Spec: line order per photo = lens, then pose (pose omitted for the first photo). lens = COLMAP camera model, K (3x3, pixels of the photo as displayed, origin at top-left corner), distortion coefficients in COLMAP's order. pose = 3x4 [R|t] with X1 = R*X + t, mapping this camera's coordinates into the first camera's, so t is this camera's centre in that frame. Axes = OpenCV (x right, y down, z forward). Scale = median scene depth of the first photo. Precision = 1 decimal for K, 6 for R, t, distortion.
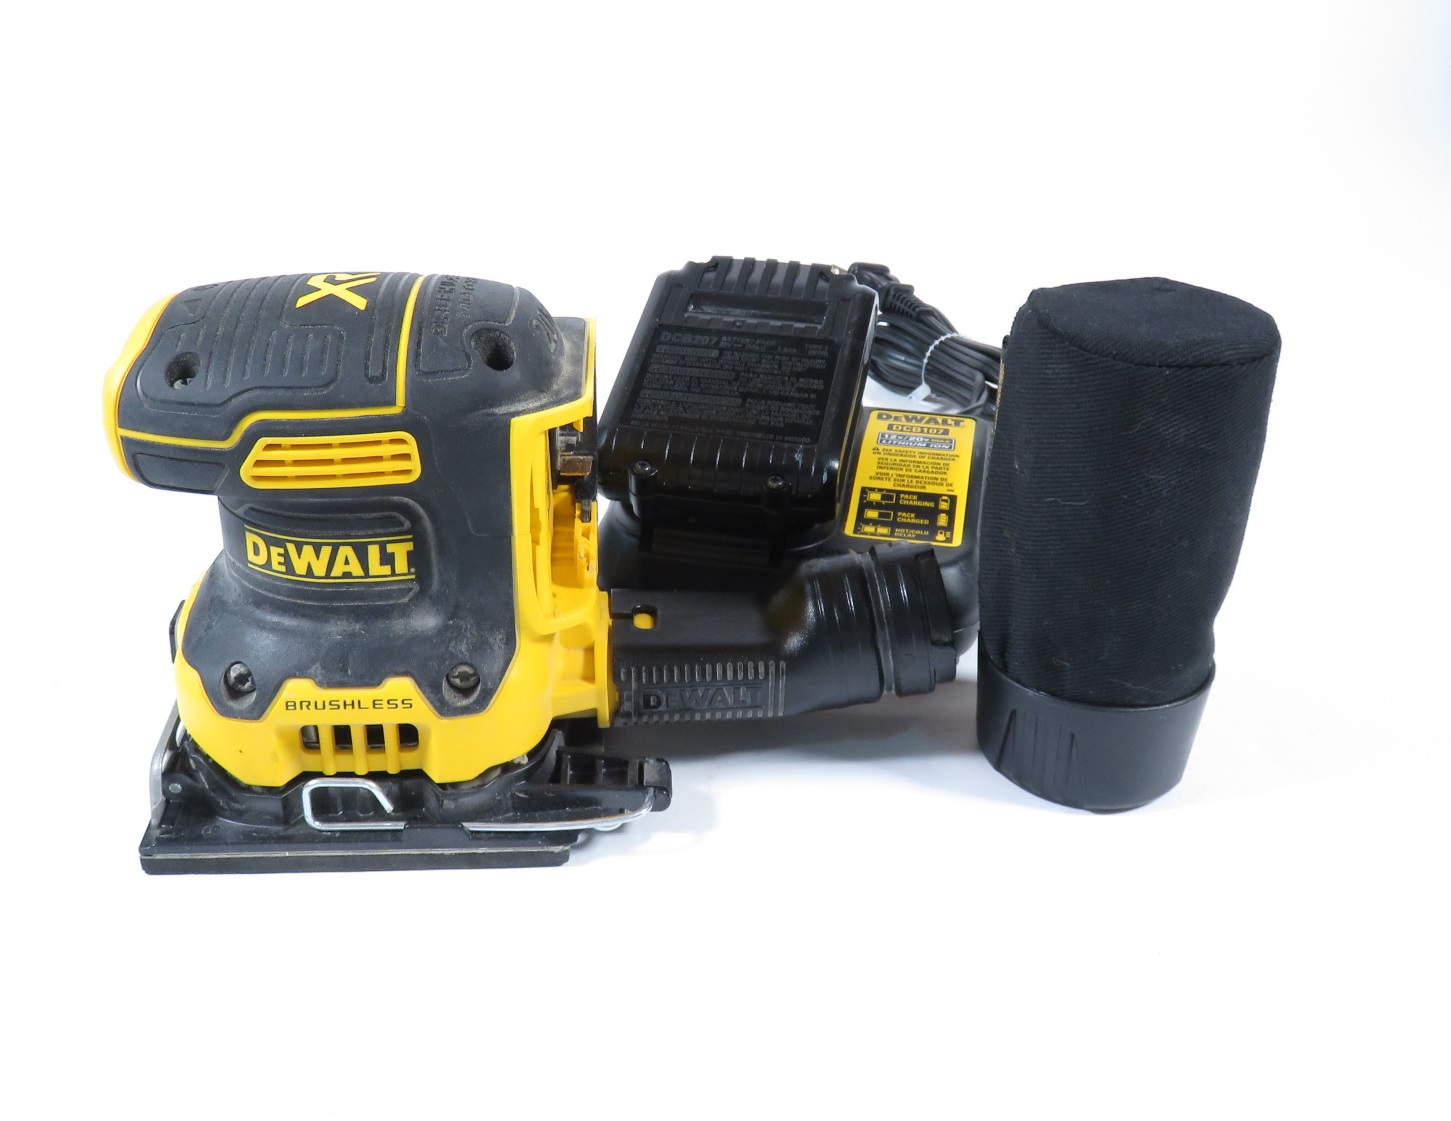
lens RADIAL K [[1471.8, 0, 680.7], [0, 1471.8, 557.1], [0, 0, 1]] dist [-0.004503, -0.003236]
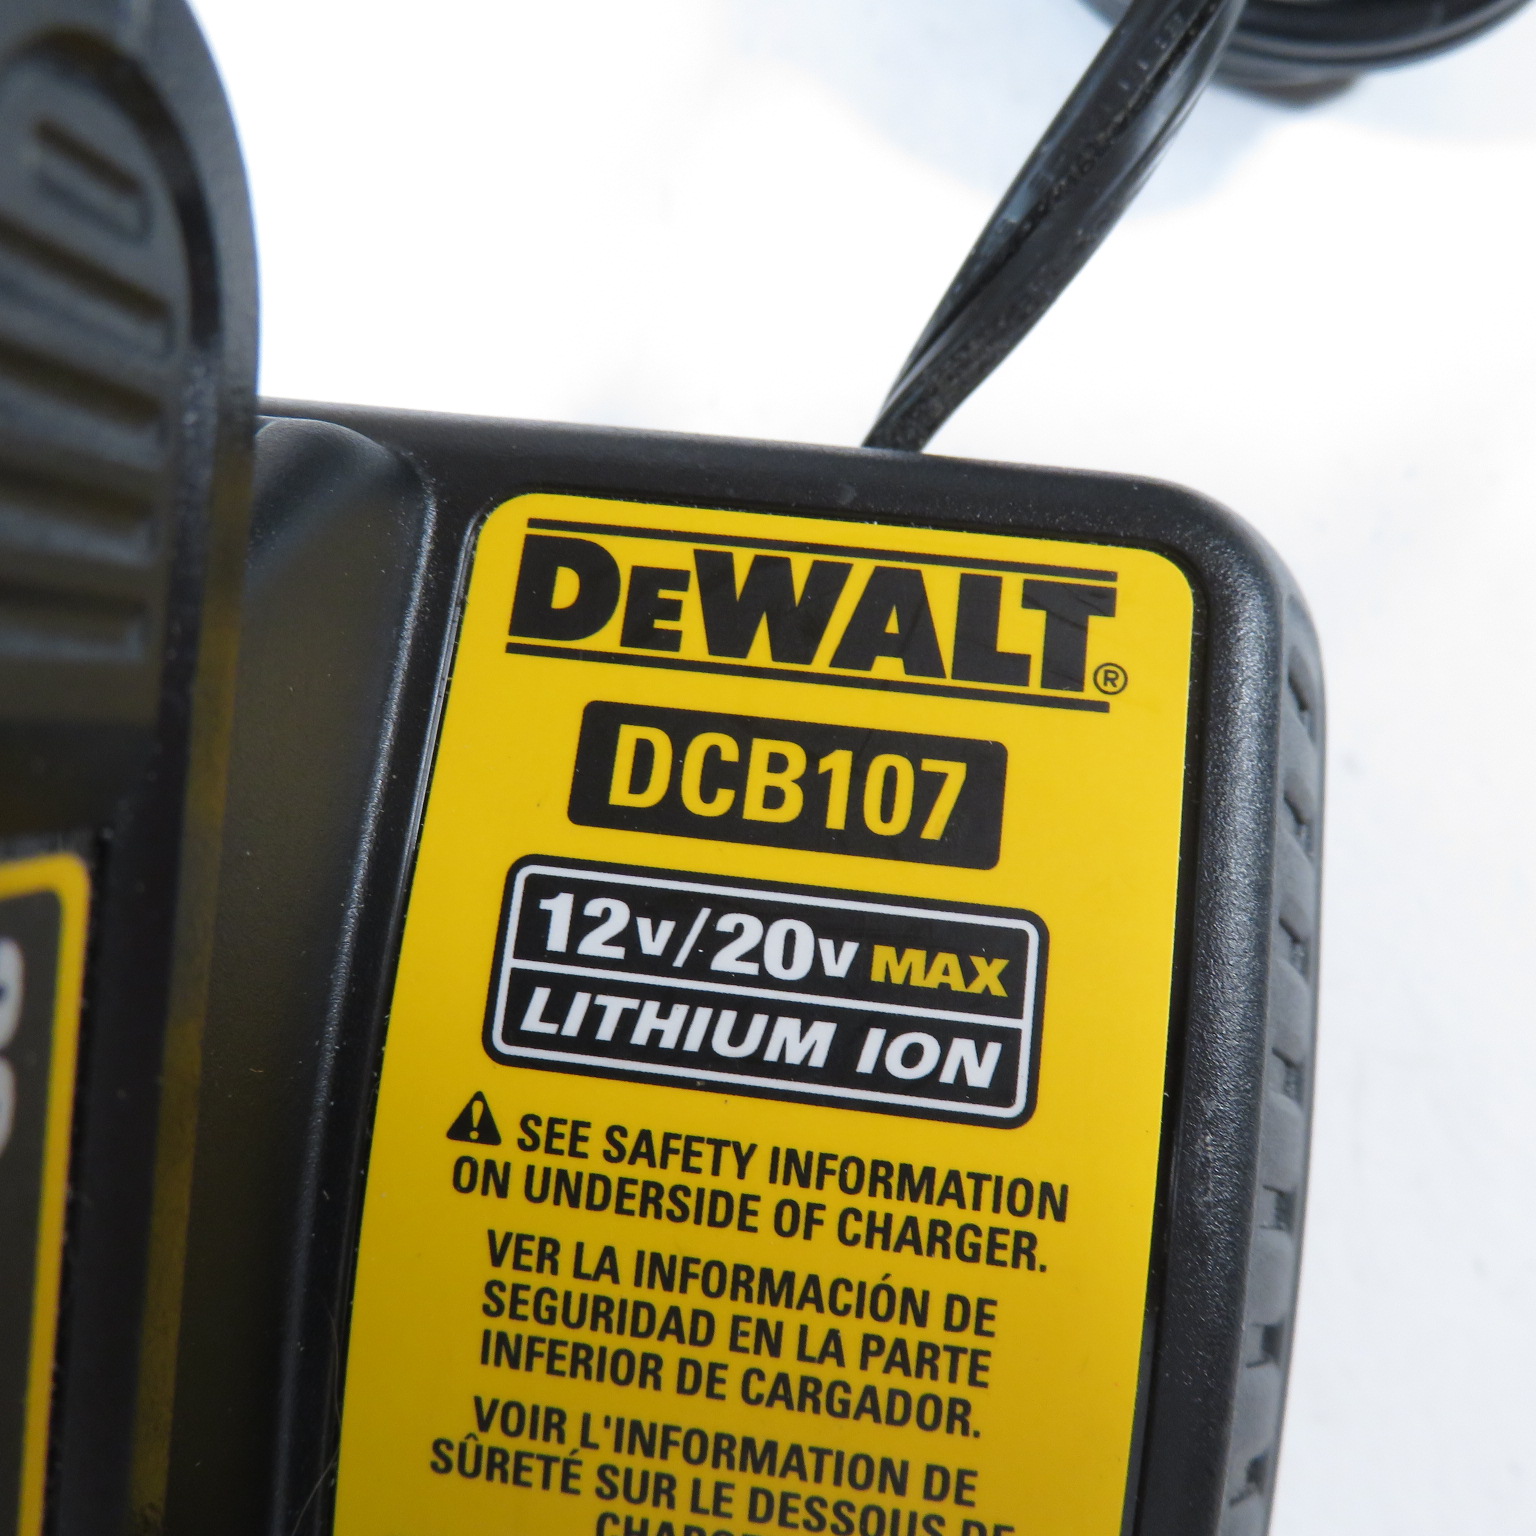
lens RADIAL K [[1473.2, 0, 768.0], [0, 1473.2, 768.0], [0, 0, 1]] dist [-0.006906, -0.009379]
pose [[0.992689, -0.109513, -0.050741, 0.180137], [0.111743, 0.674984, 0.729321, -0.206021], [-0.045621, -0.729660, 0.682287, 0.975451]]
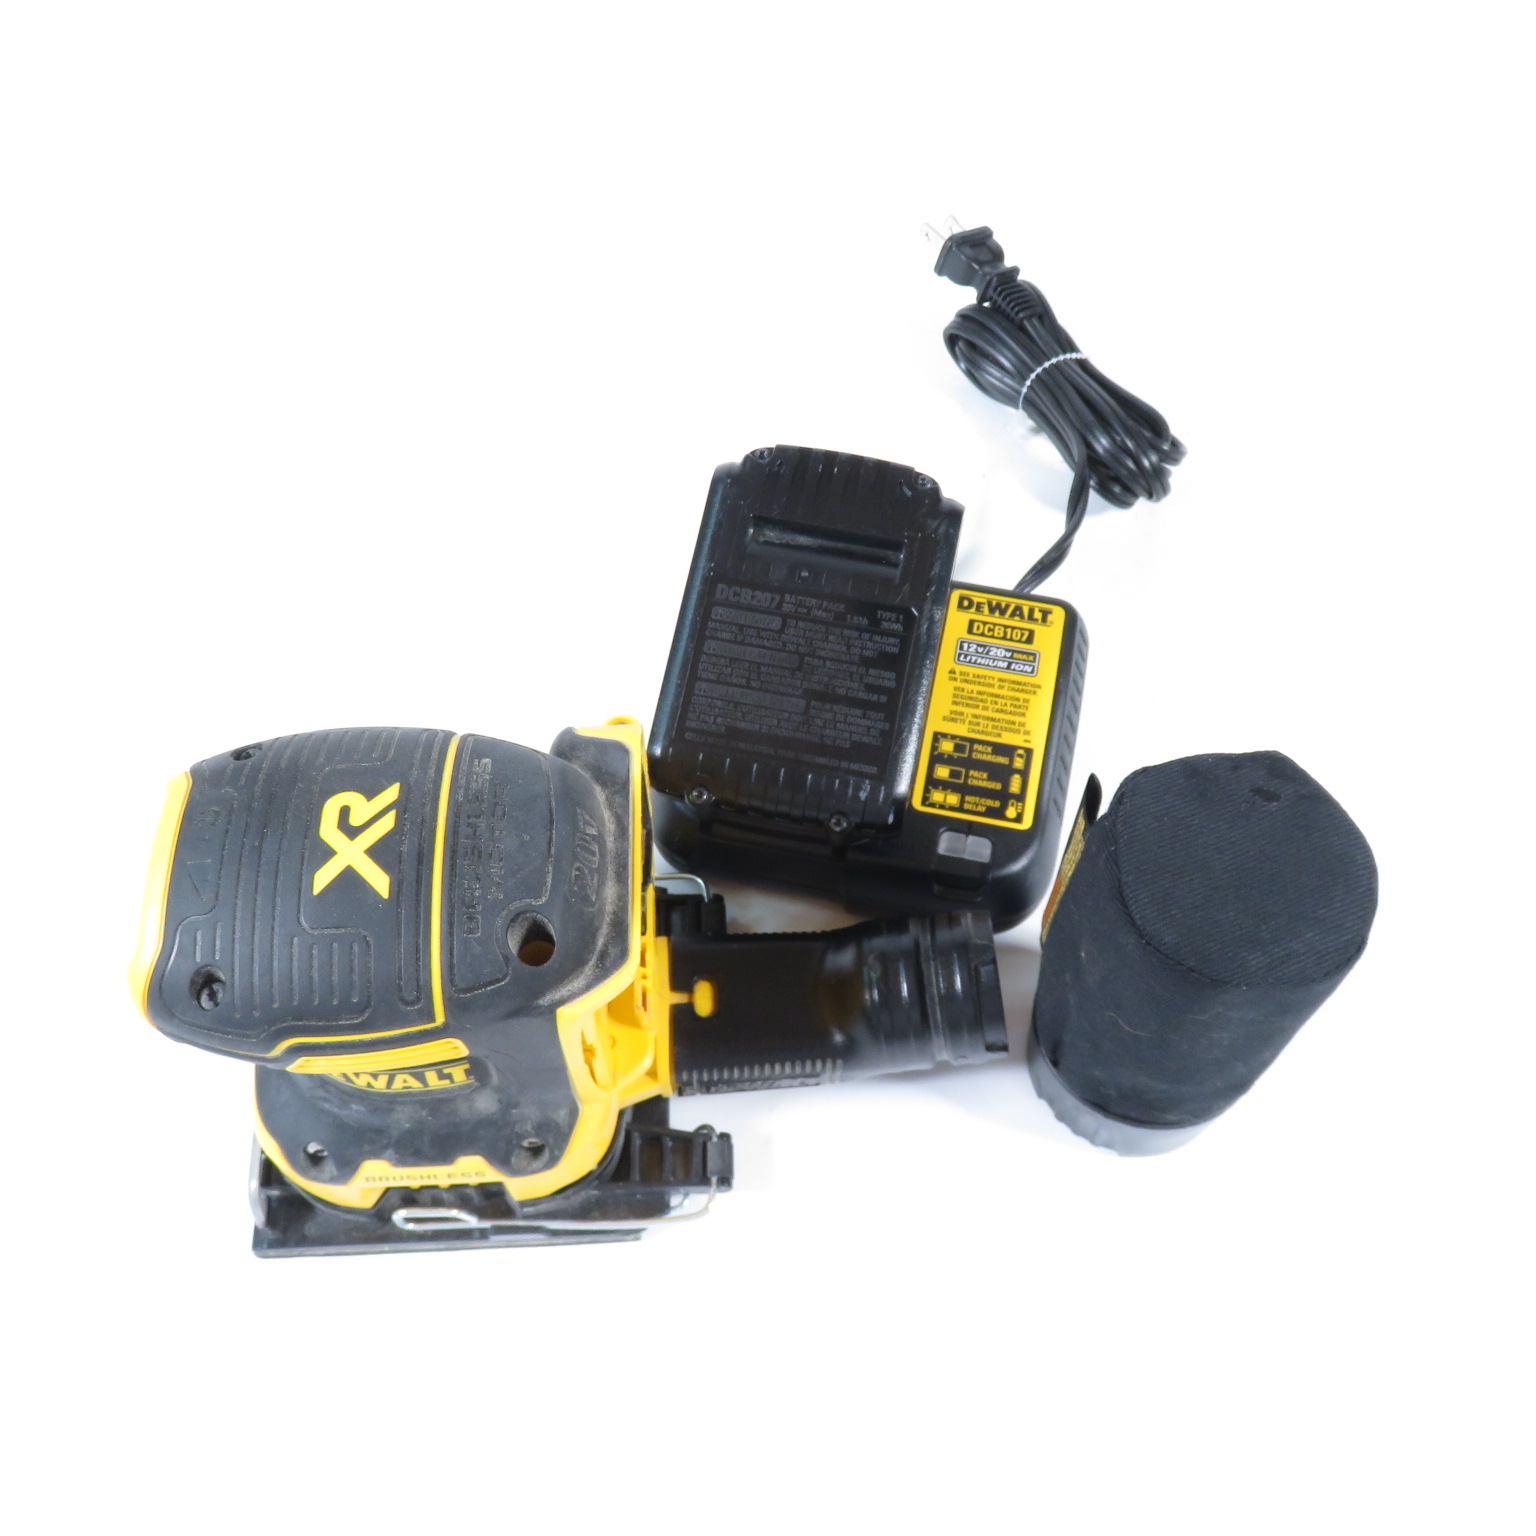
lens RADIAL K [[1473.2, 0, 768.0], [0, 1473.2, 768.0], [0, 0, 1]] dist [-0.006906, -0.009379]
pose [[0.999964, -0.008128, -0.002393, 0.019271], [0.008218, 0.861648, 0.507439, -0.518137], [-0.002063, -0.507441, 0.861684, 0.179366]]
